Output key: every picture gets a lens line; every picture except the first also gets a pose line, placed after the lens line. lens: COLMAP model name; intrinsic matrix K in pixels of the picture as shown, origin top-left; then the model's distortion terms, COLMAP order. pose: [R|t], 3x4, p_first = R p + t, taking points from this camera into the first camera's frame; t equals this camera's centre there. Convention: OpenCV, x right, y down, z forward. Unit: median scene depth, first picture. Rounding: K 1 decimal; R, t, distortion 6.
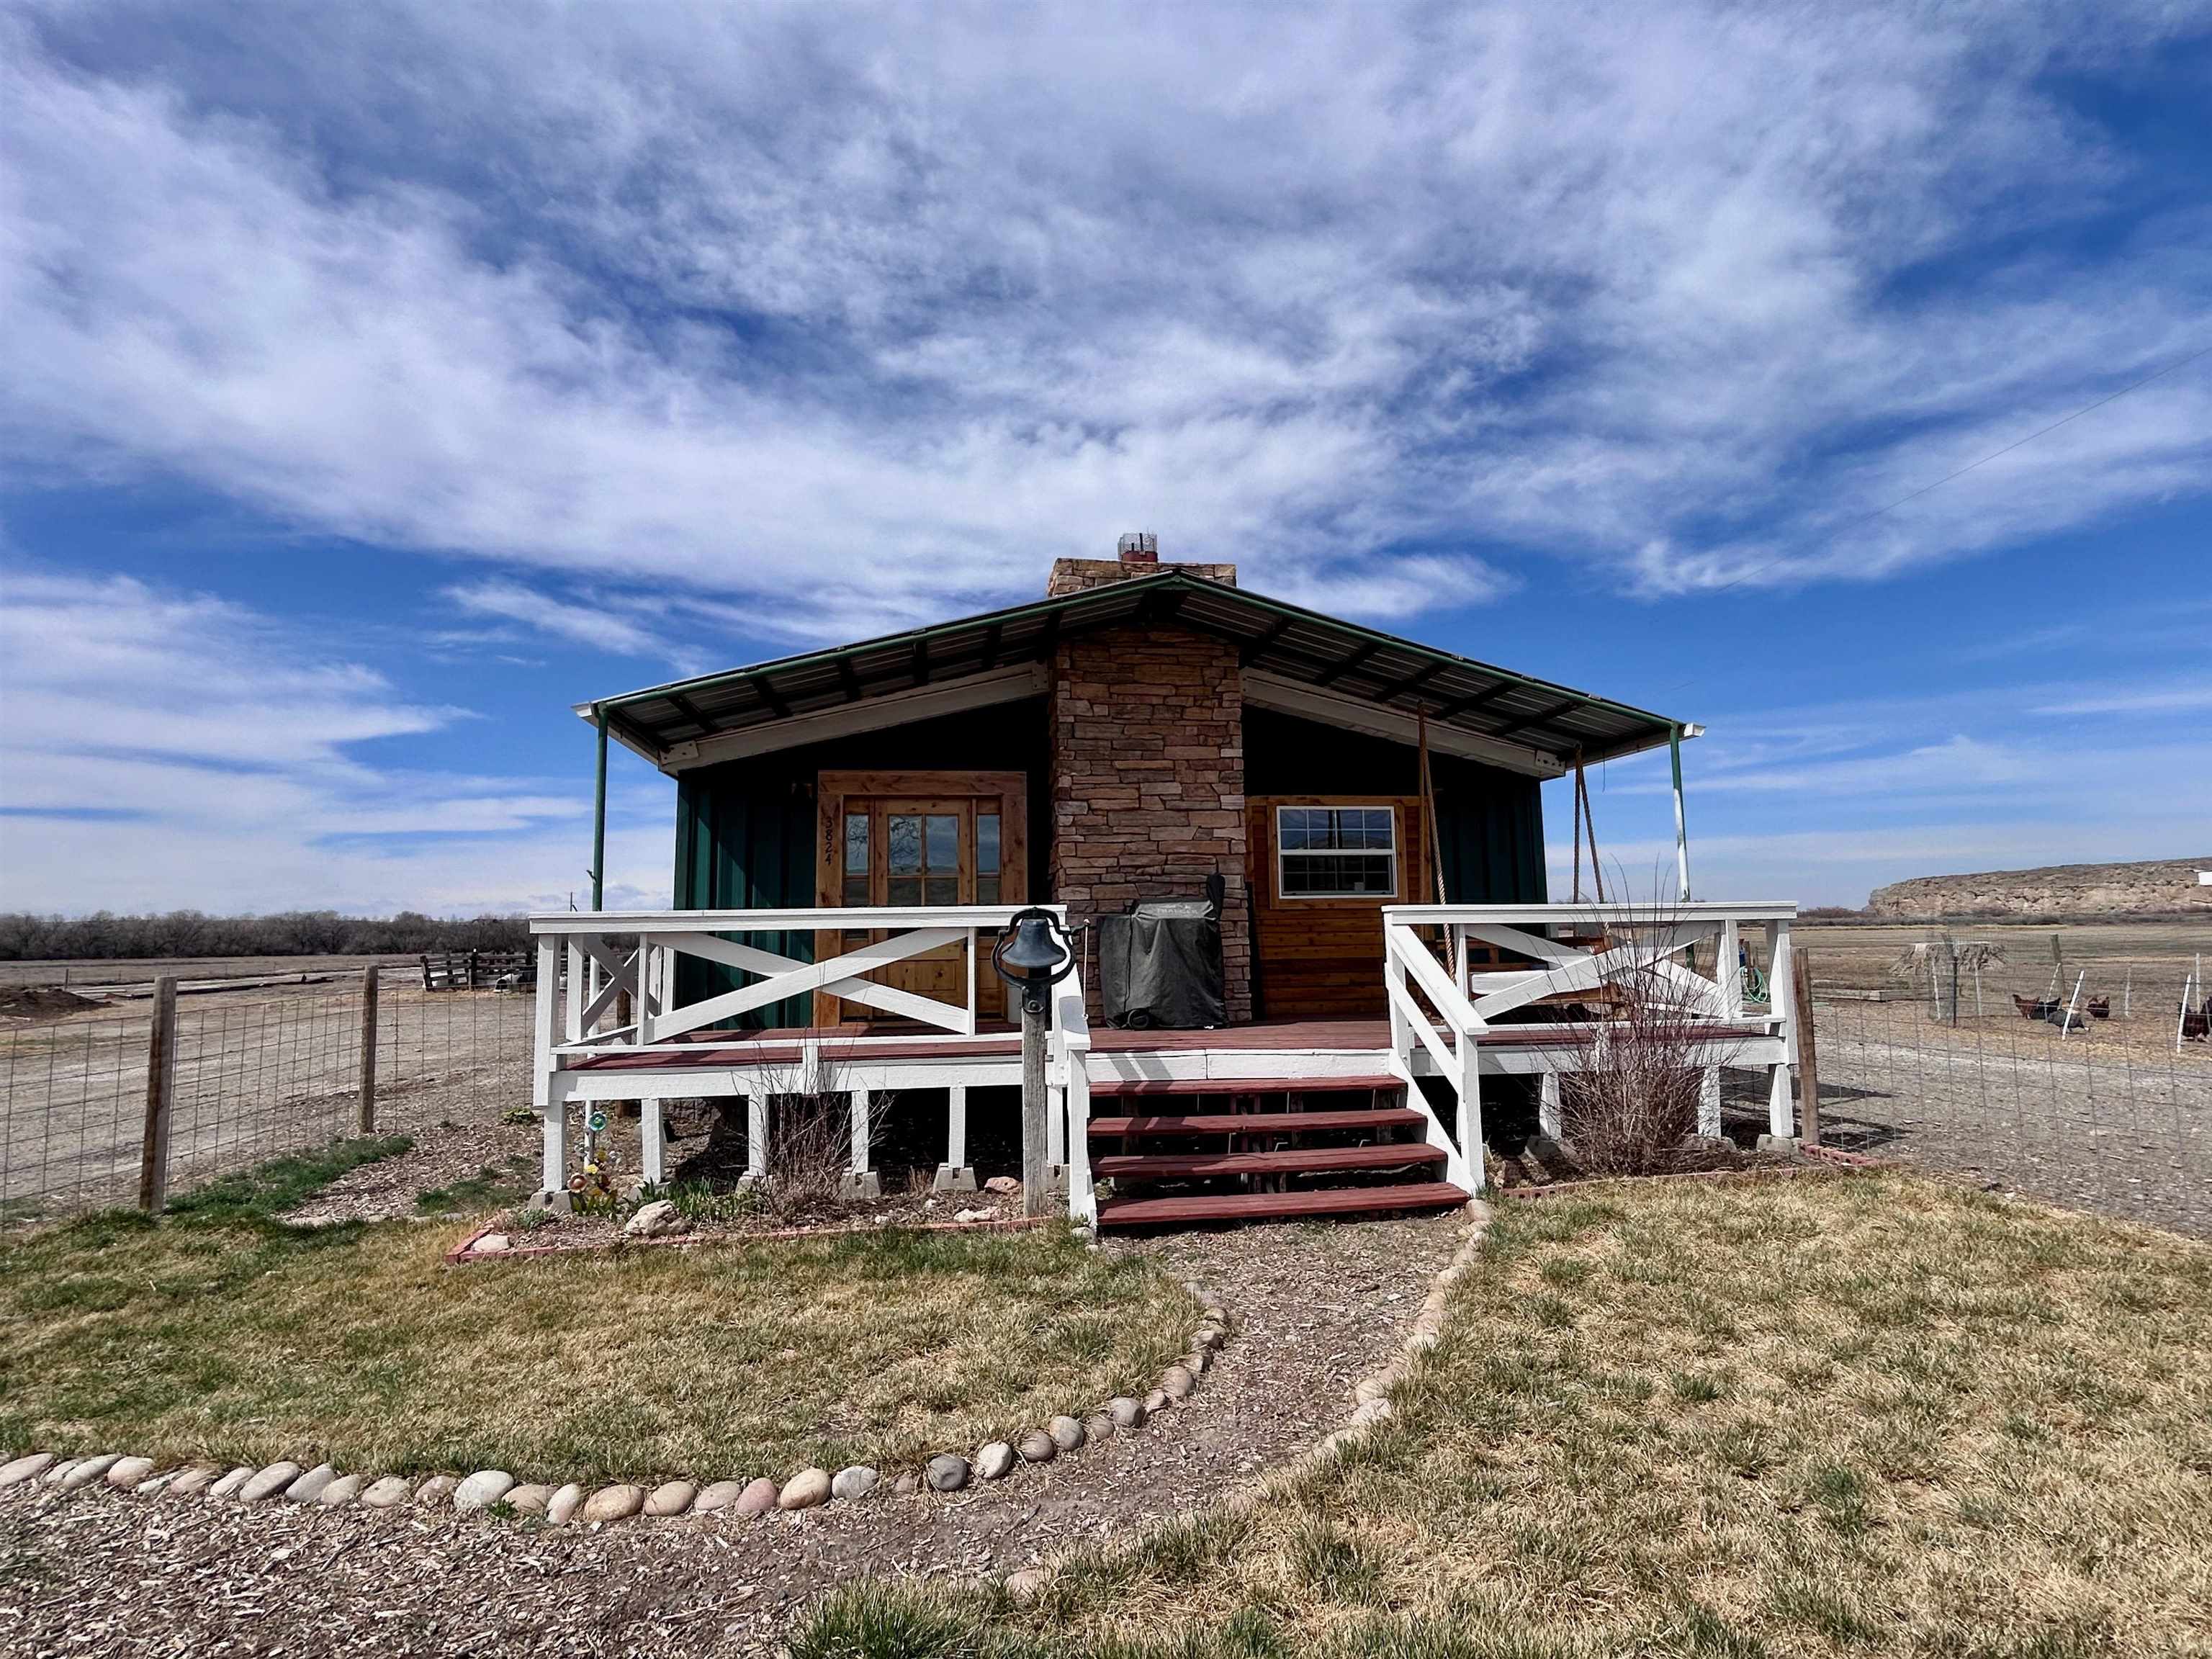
lens RADIAL K [[1099.0, 0, 1115.8], [0, 1099.0, 821.8], [0, 0, 1]] dist [0.009144, -0.000895]
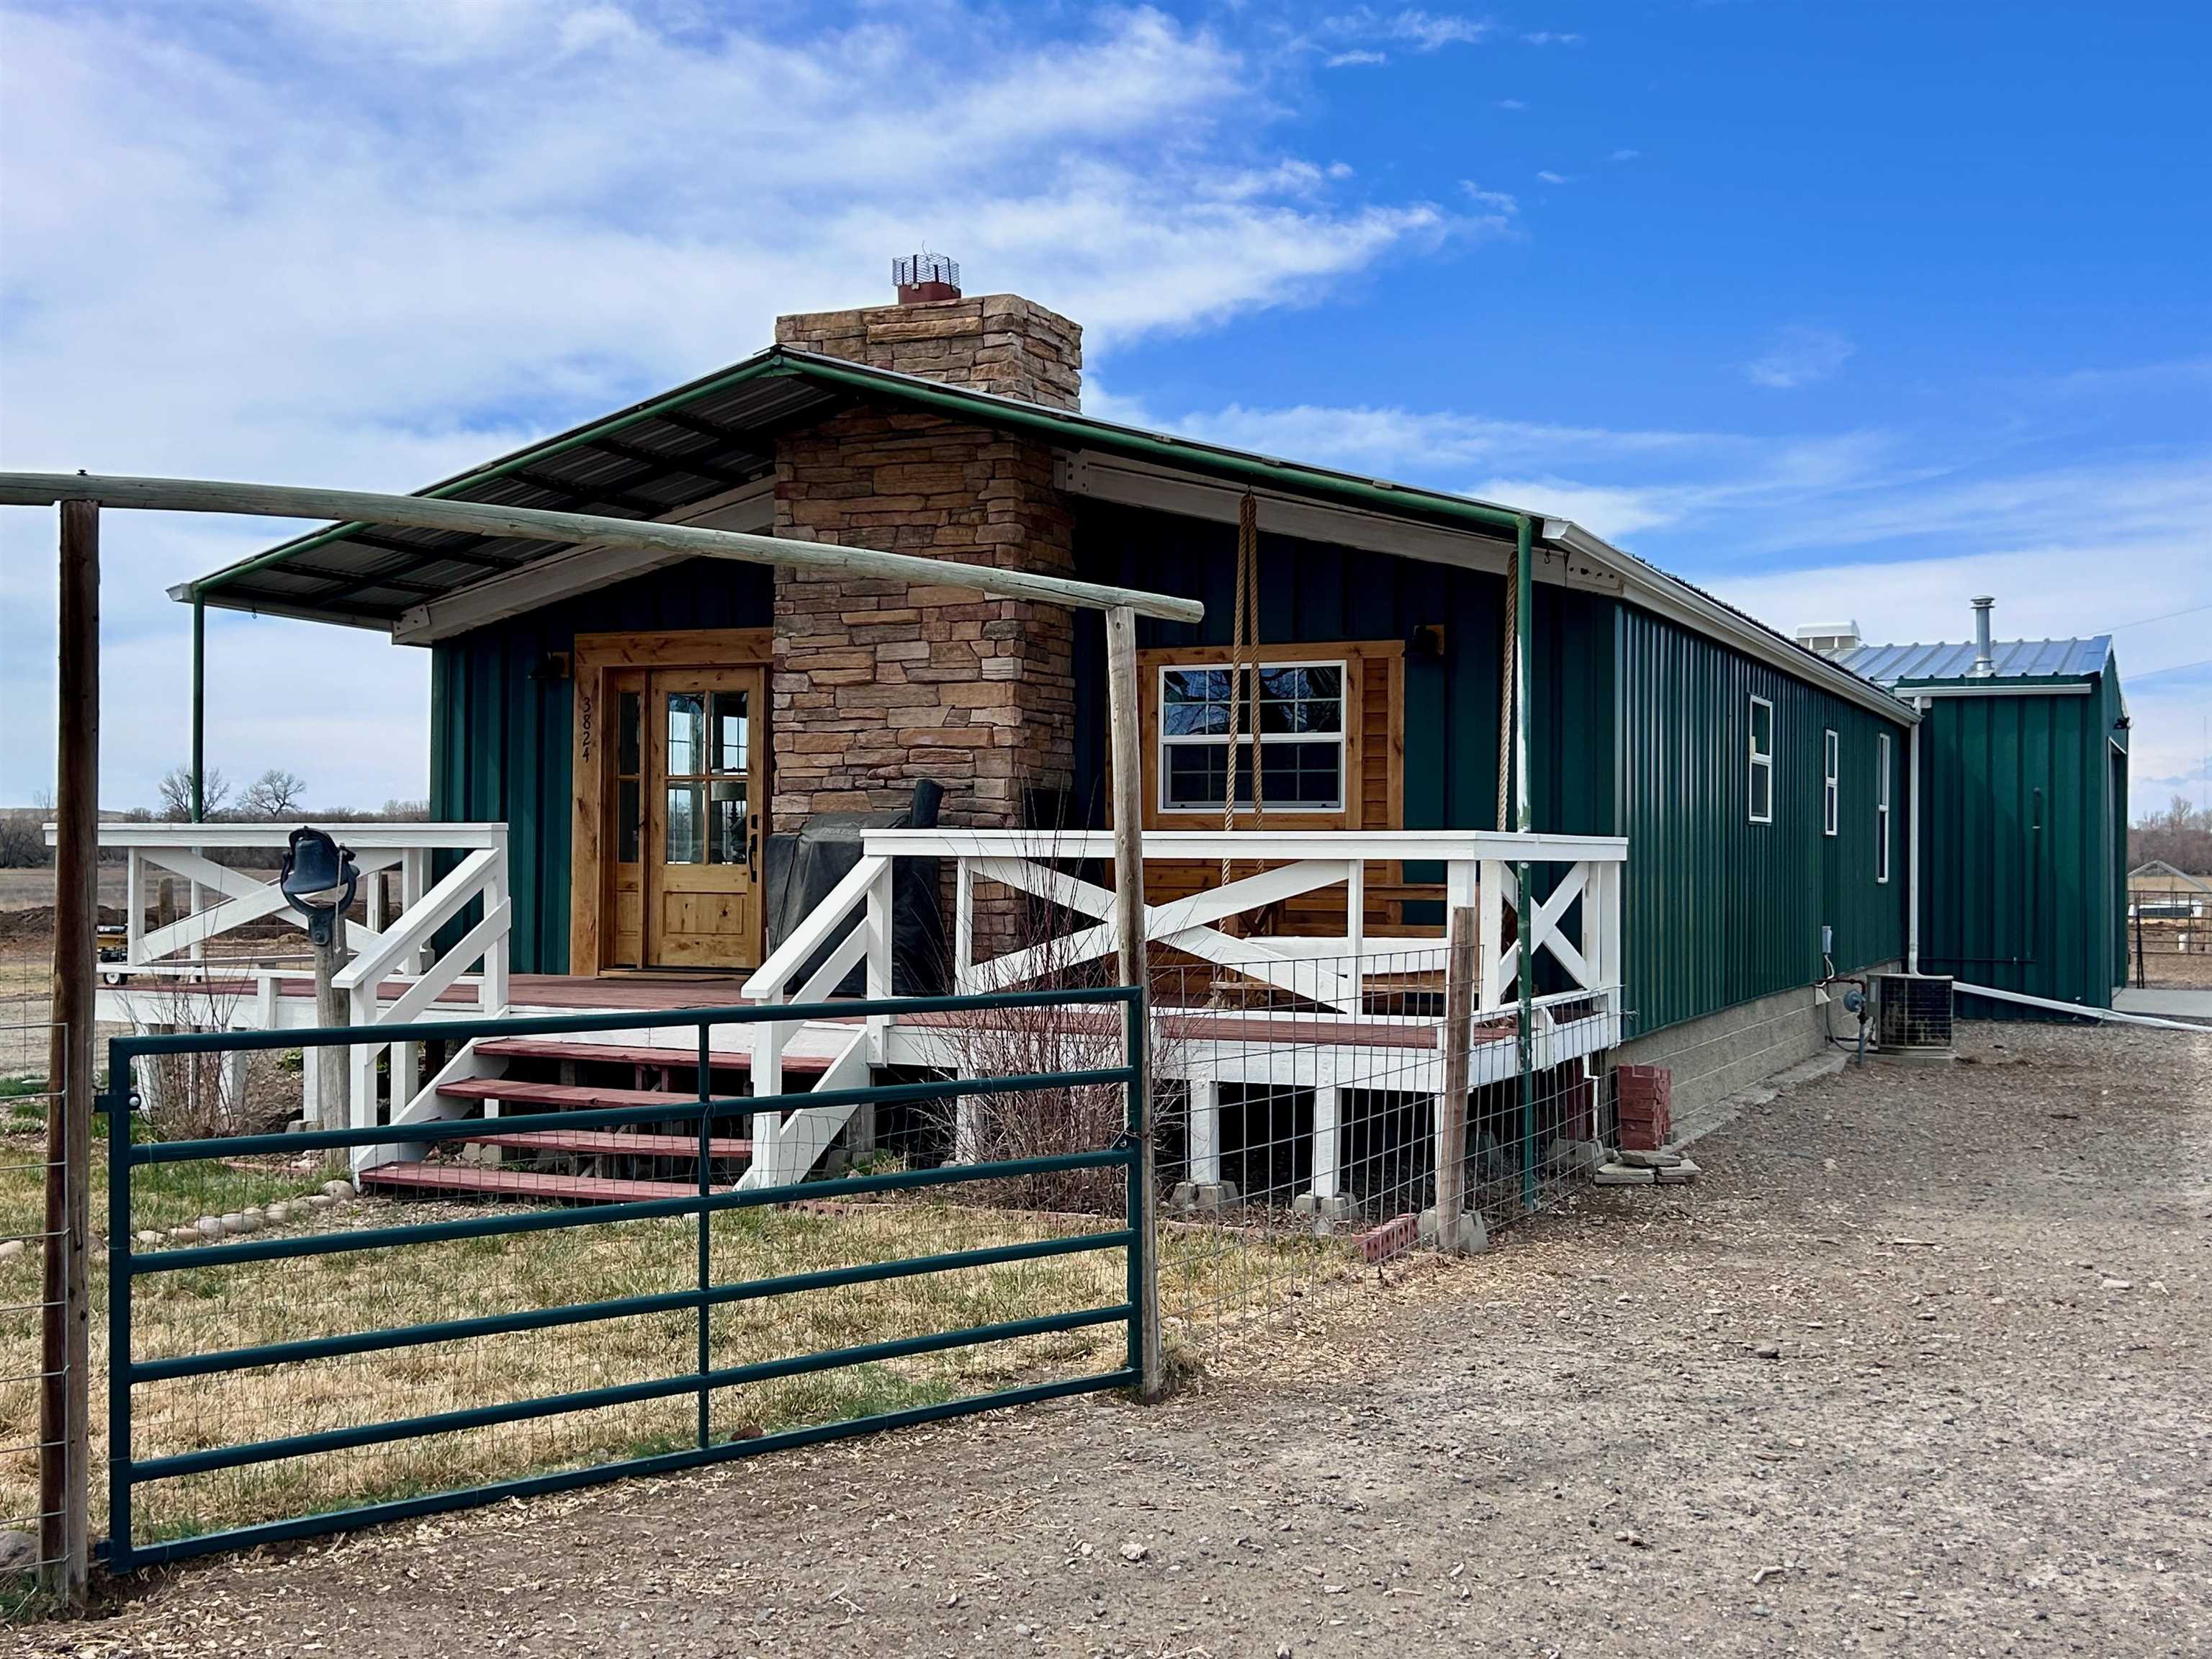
lens RADIAL K [[2419.3, 0, 1113.4], [0, 2419.3, 844.7], [0, 0, 1]] dist [0.162420, 0.000000]
pose [[0.825870, 0.018422, -0.563560, 0.989998], [0.034791, 0.995897, 0.083540, -0.031737], [0.562787, -0.088600, 0.821840, -0.168644]]
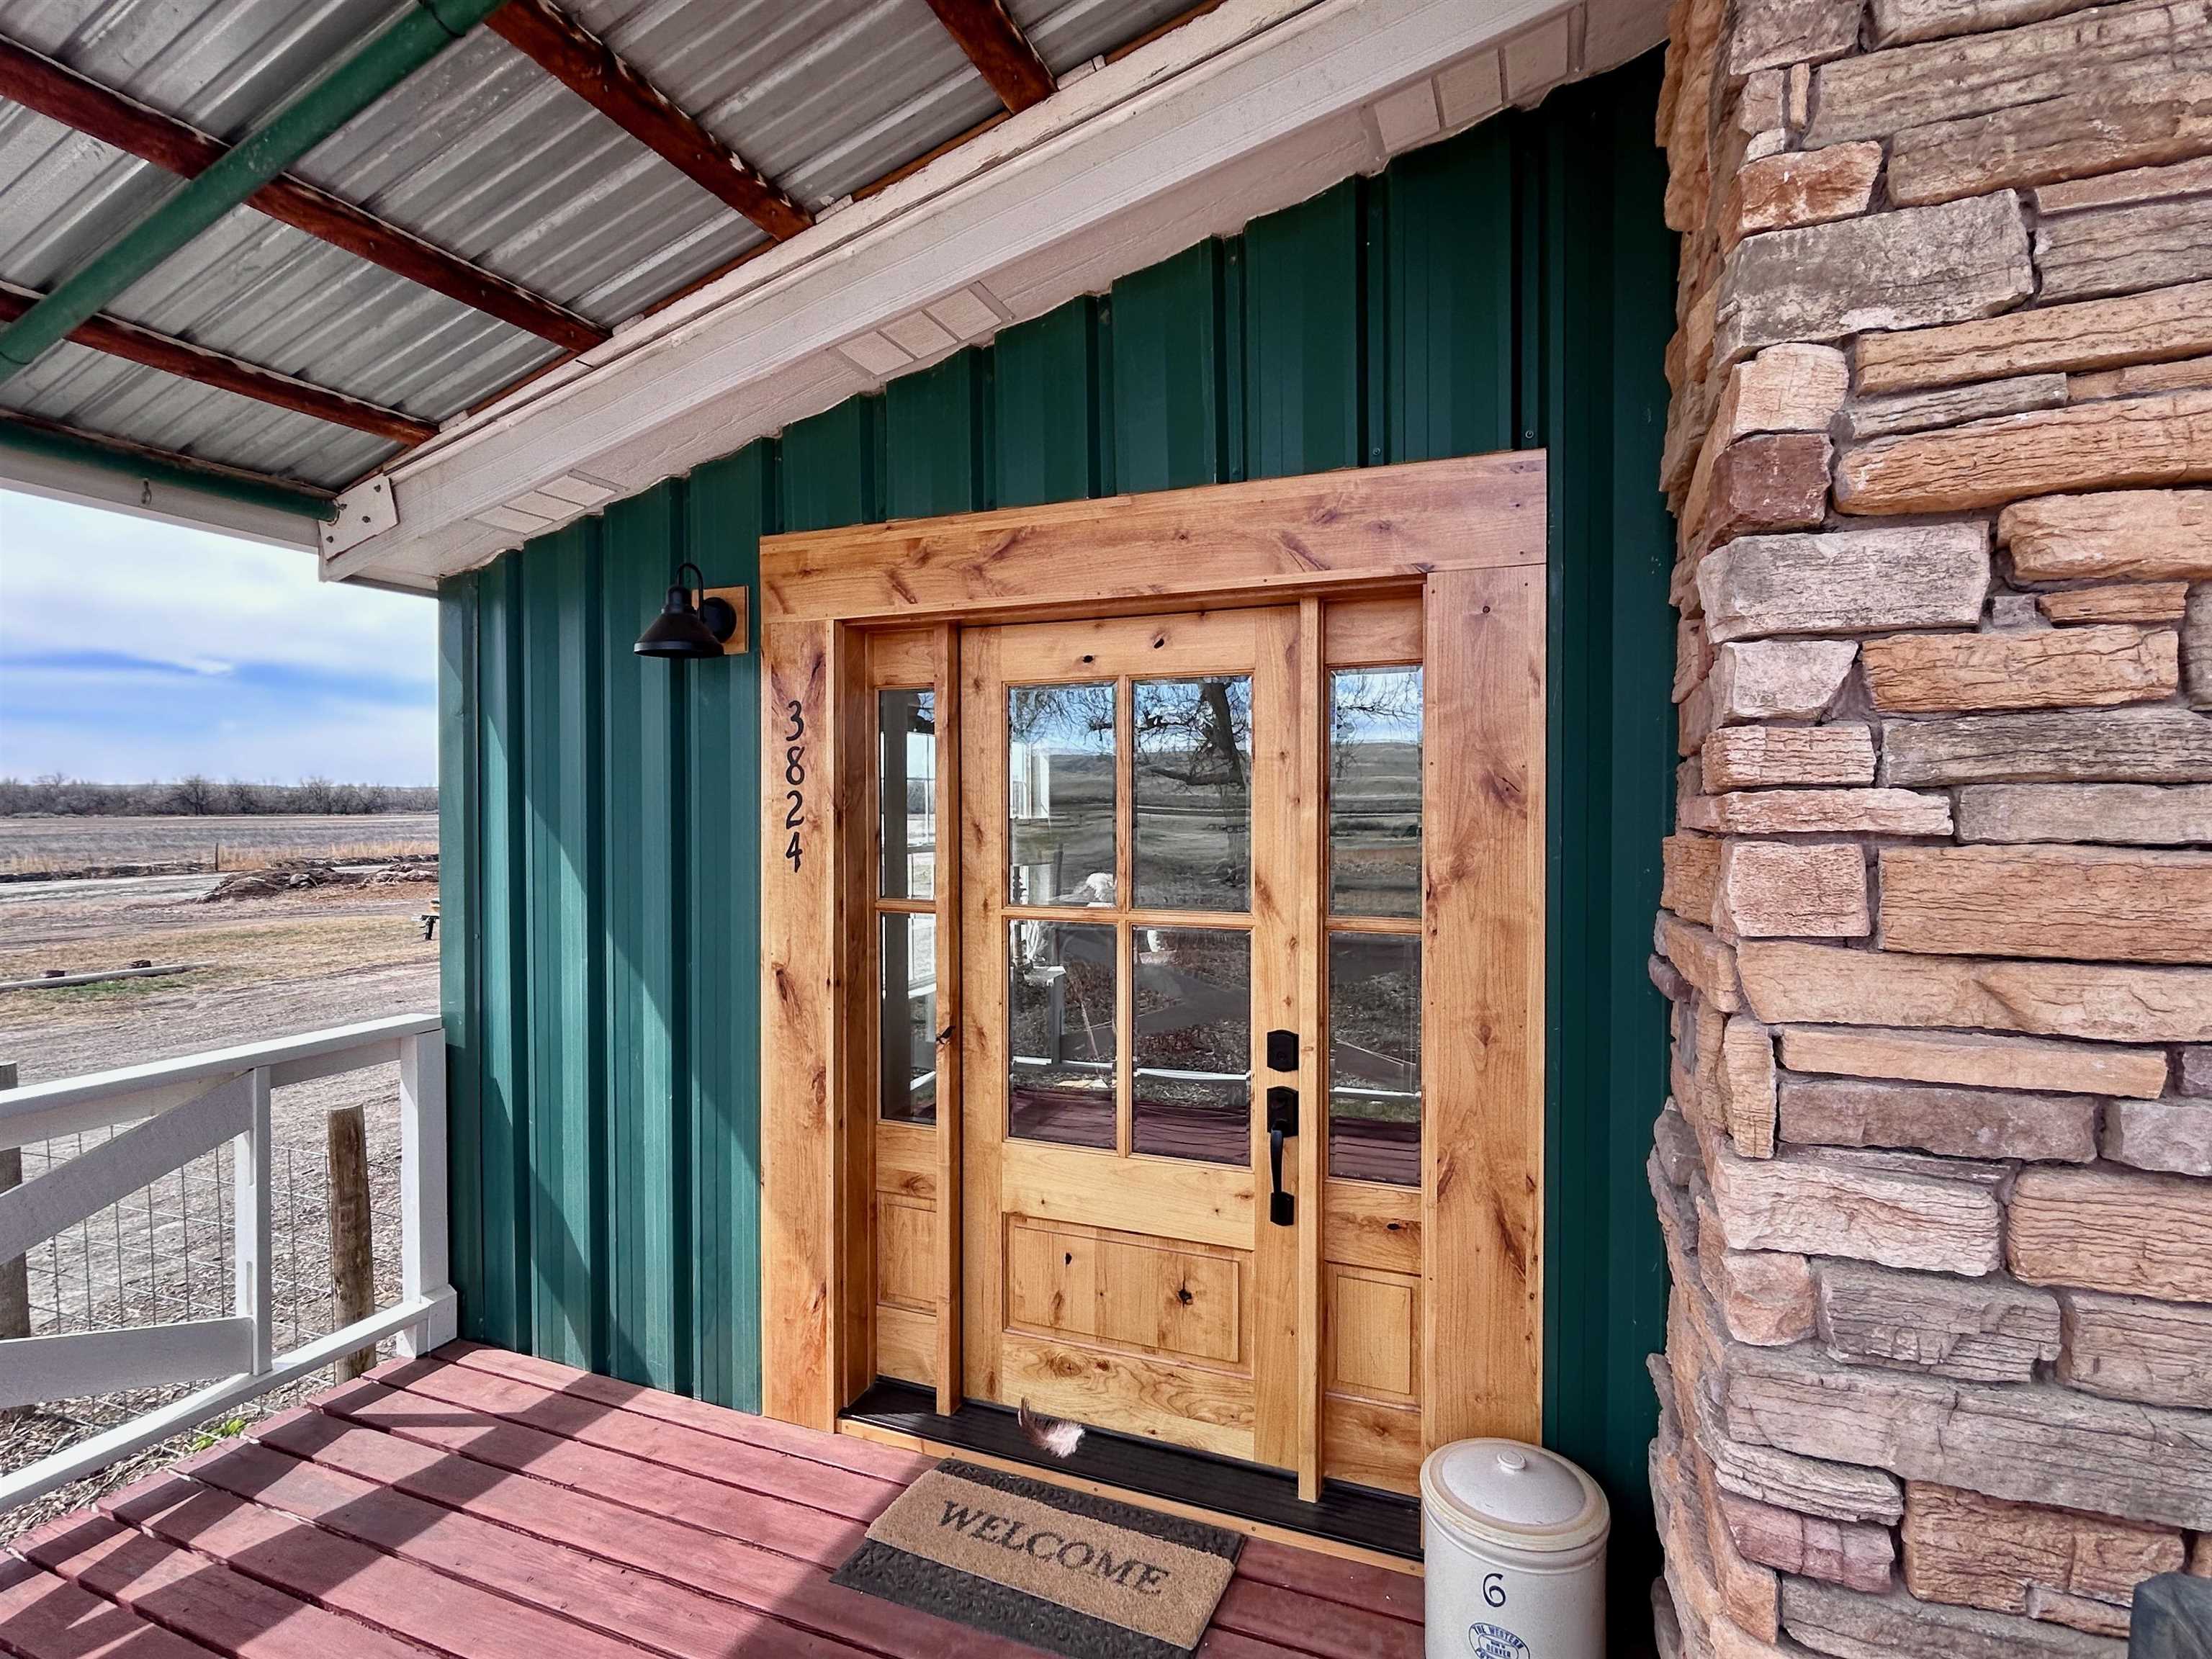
lens RADIAL K [[1099.0, 0, 1096.1], [0, 1099.0, 817.8], [0, 0, 1]] dist [0.009144, -0.000895]
pose [[0.850925, 0.021684, -0.524840, -0.045267], [0.041799, 0.993184, 0.108803, -0.002484], [0.523622, -0.114521, 0.844218, 0.817902]]
